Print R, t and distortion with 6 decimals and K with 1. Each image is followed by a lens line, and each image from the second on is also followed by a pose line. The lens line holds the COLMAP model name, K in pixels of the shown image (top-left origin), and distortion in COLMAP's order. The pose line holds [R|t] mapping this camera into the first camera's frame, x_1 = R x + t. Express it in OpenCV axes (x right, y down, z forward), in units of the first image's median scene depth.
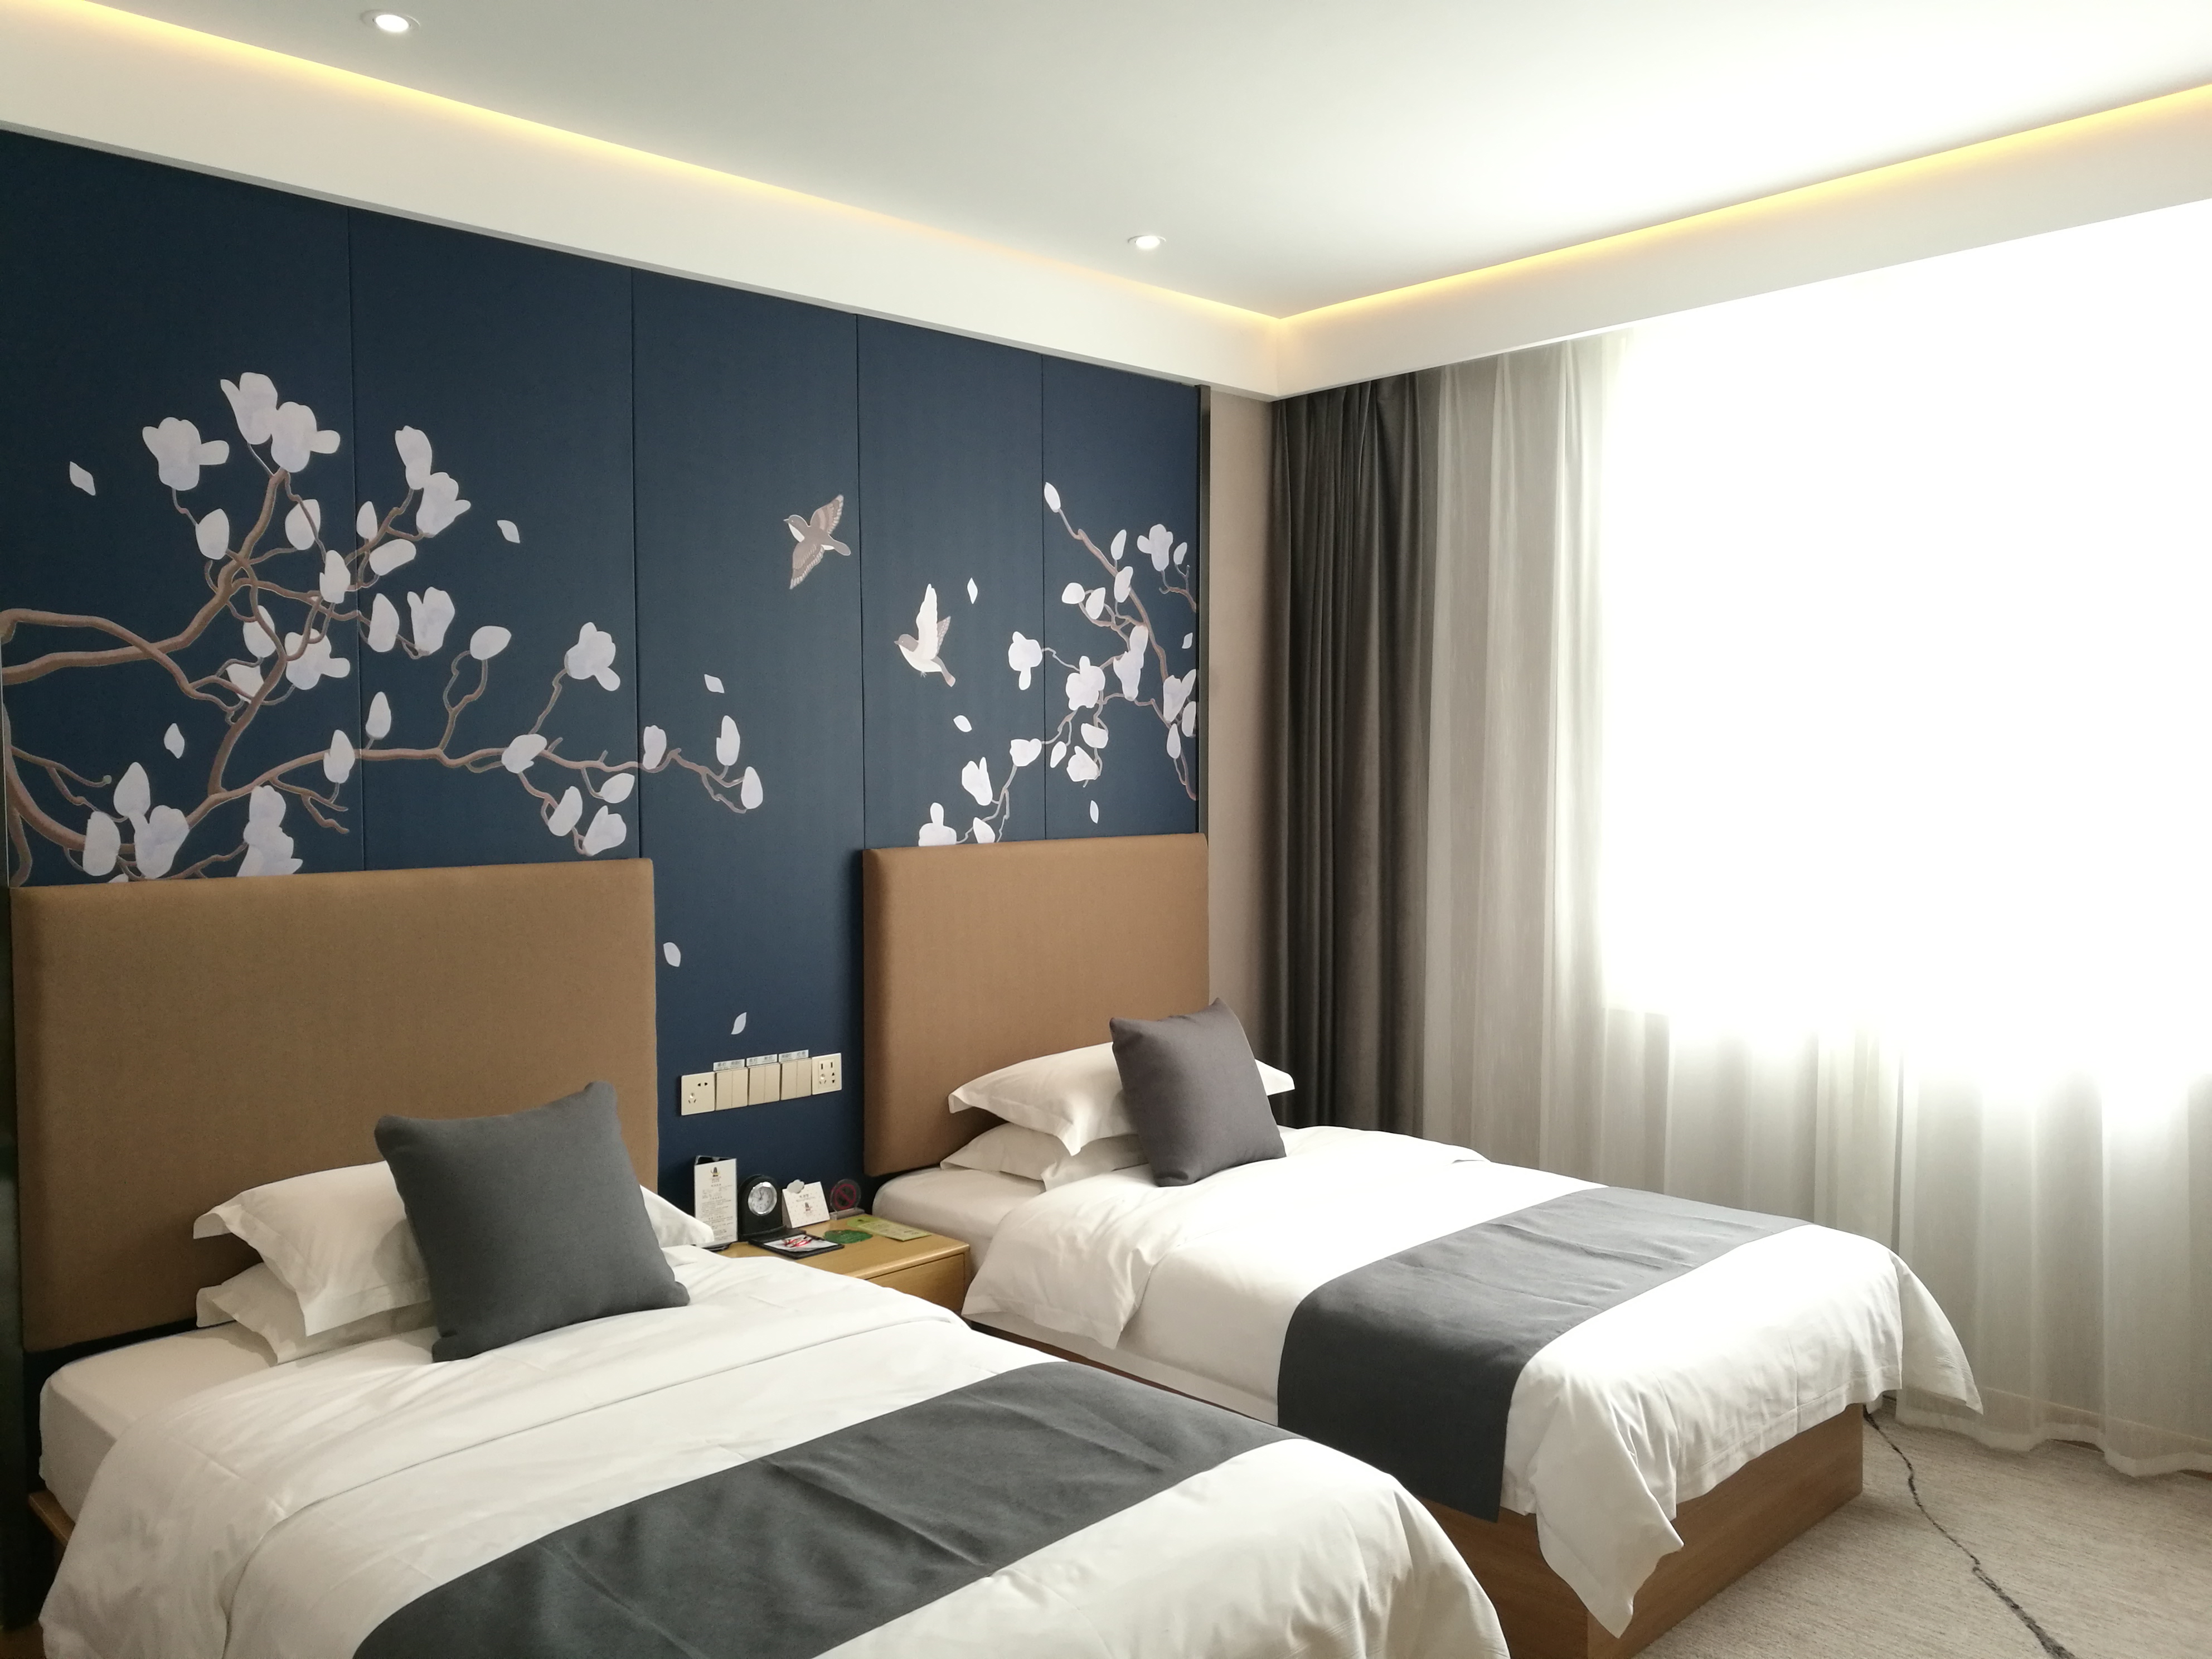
lens RADIAL K [[1734.7, 0, 1092.8], [0, 1734.7, 831.7], [0, 0, 1]] dist [0.020430, -0.040923]
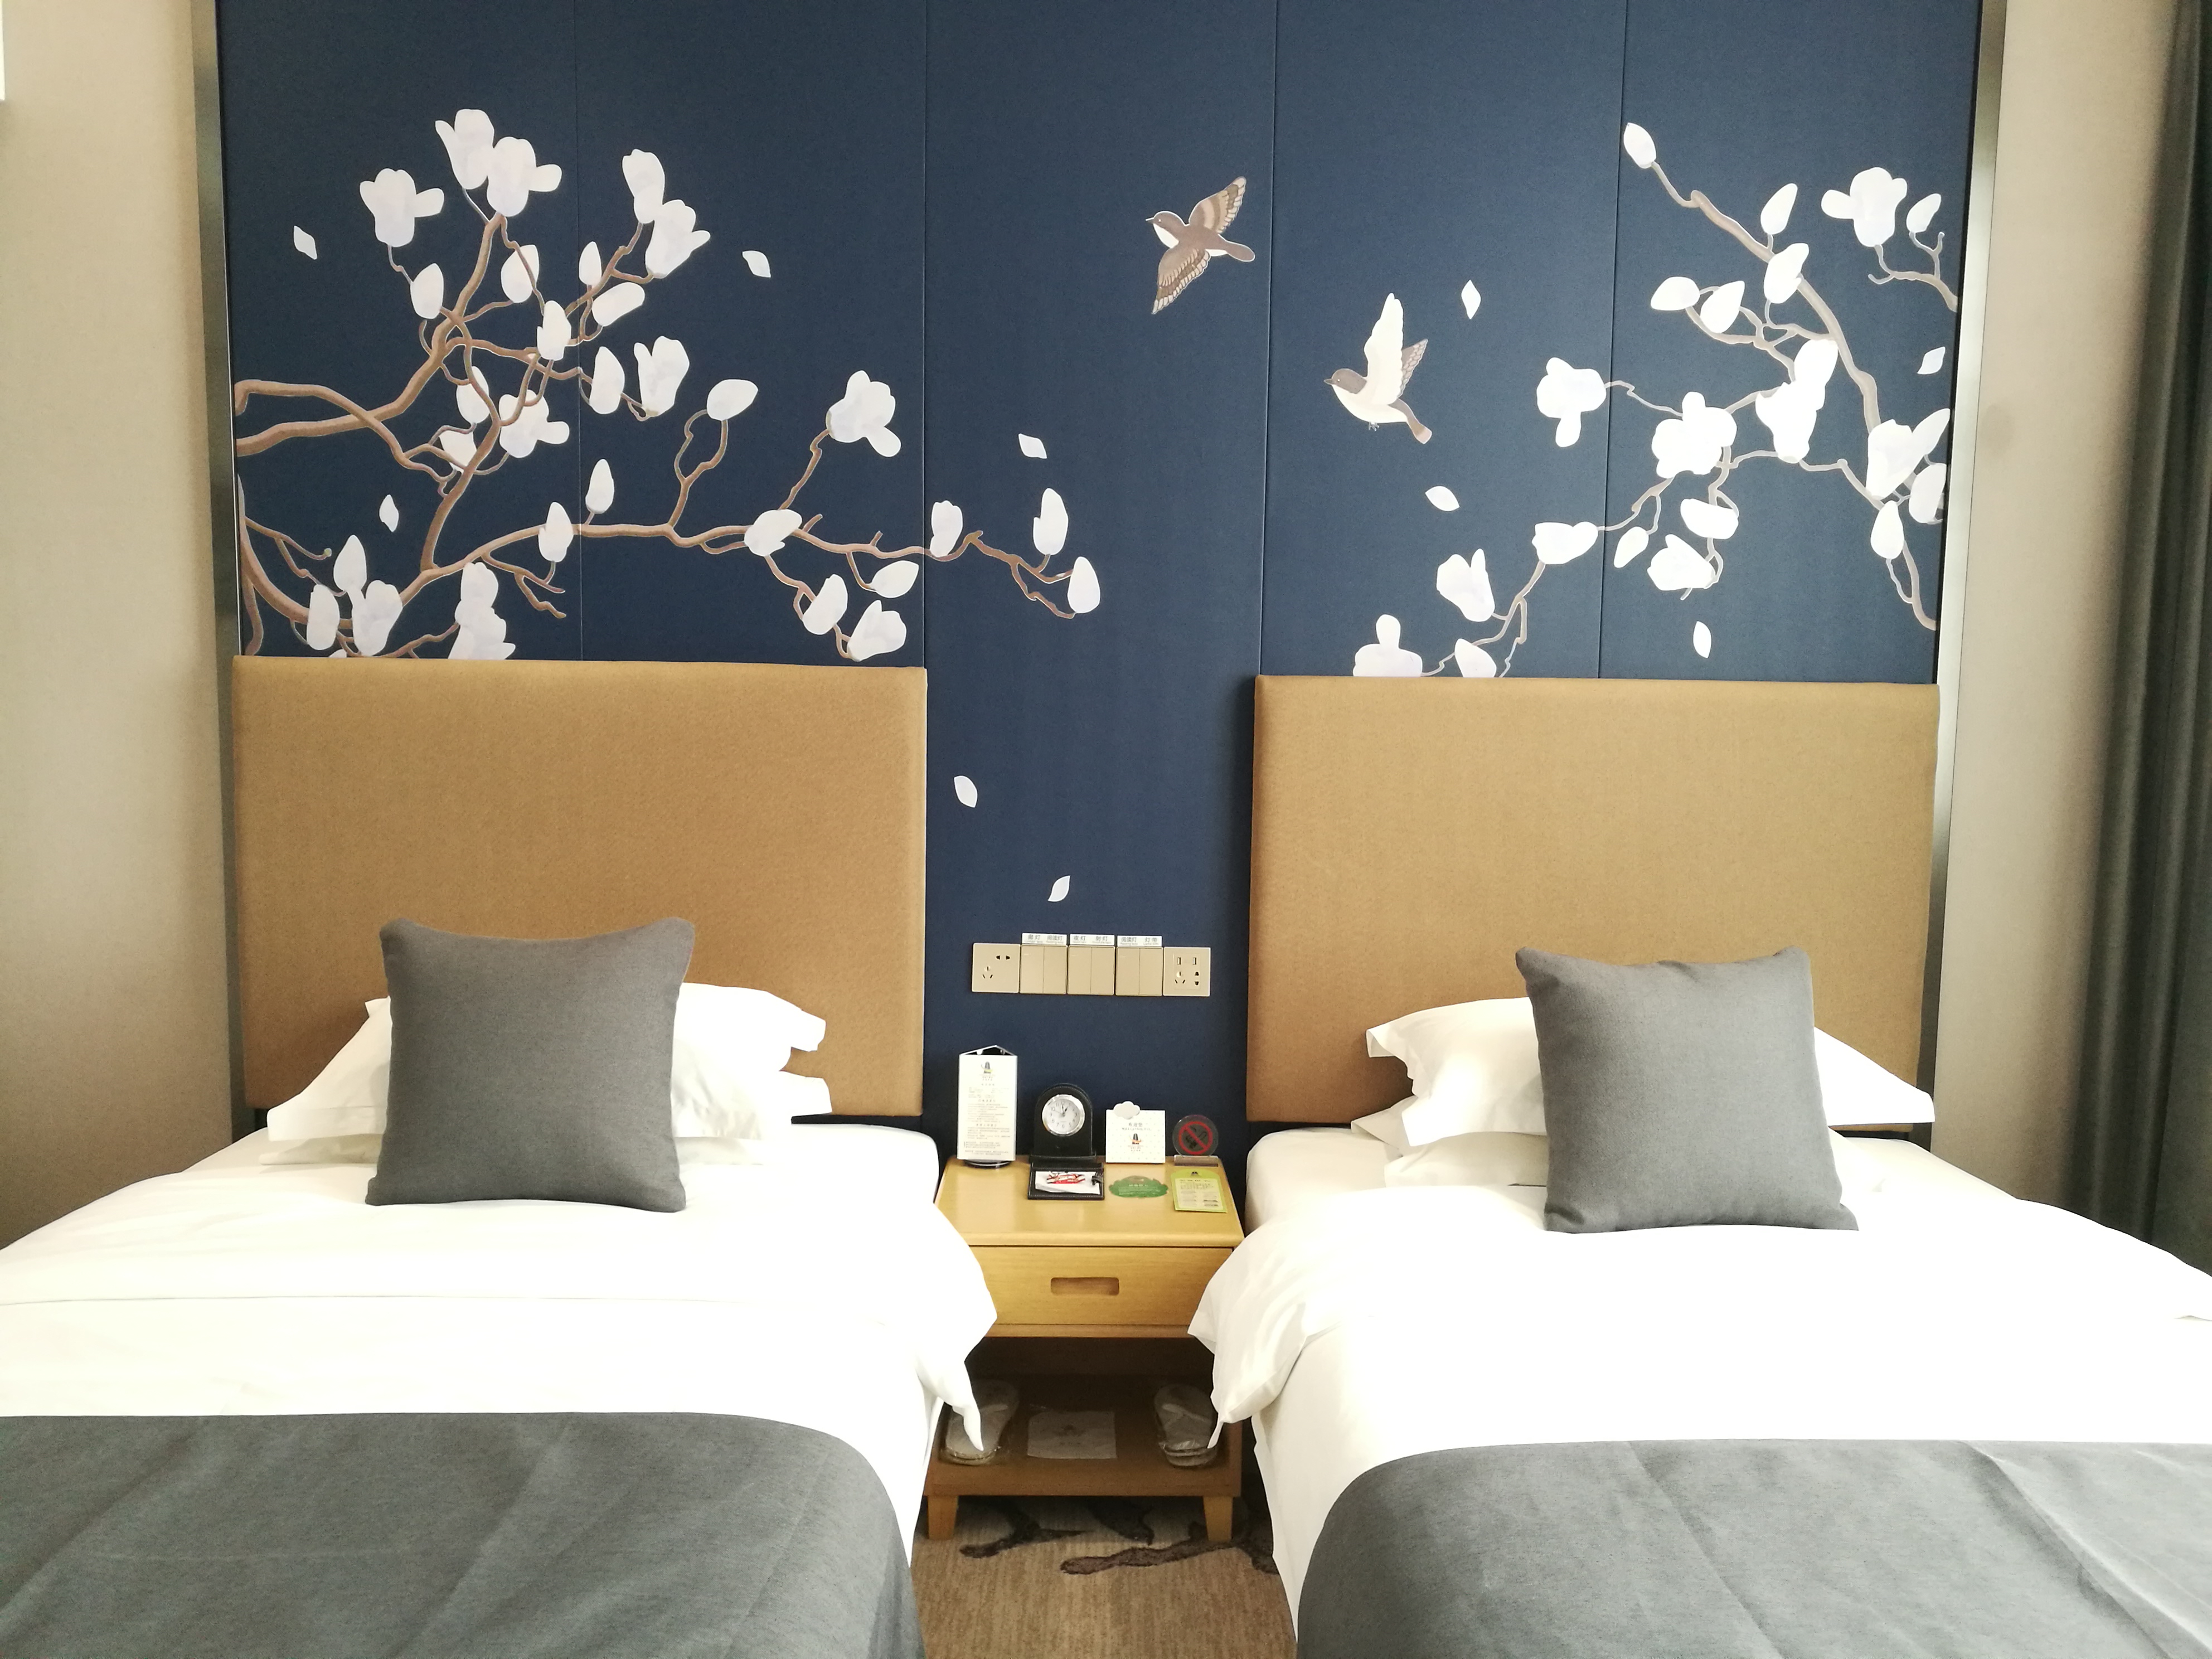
lens RADIAL K [[1734.7, 0, 1104.4], [0, 1734.7, 839.9], [0, 0, 1]] dist [0.020430, -0.040923]
pose [[0.722380, 0.085337, -0.686211, 0.353812], [-0.047140, 0.996125, 0.074254, 0.030770], [0.689888, -0.021292, 0.723603, 0.465630]]
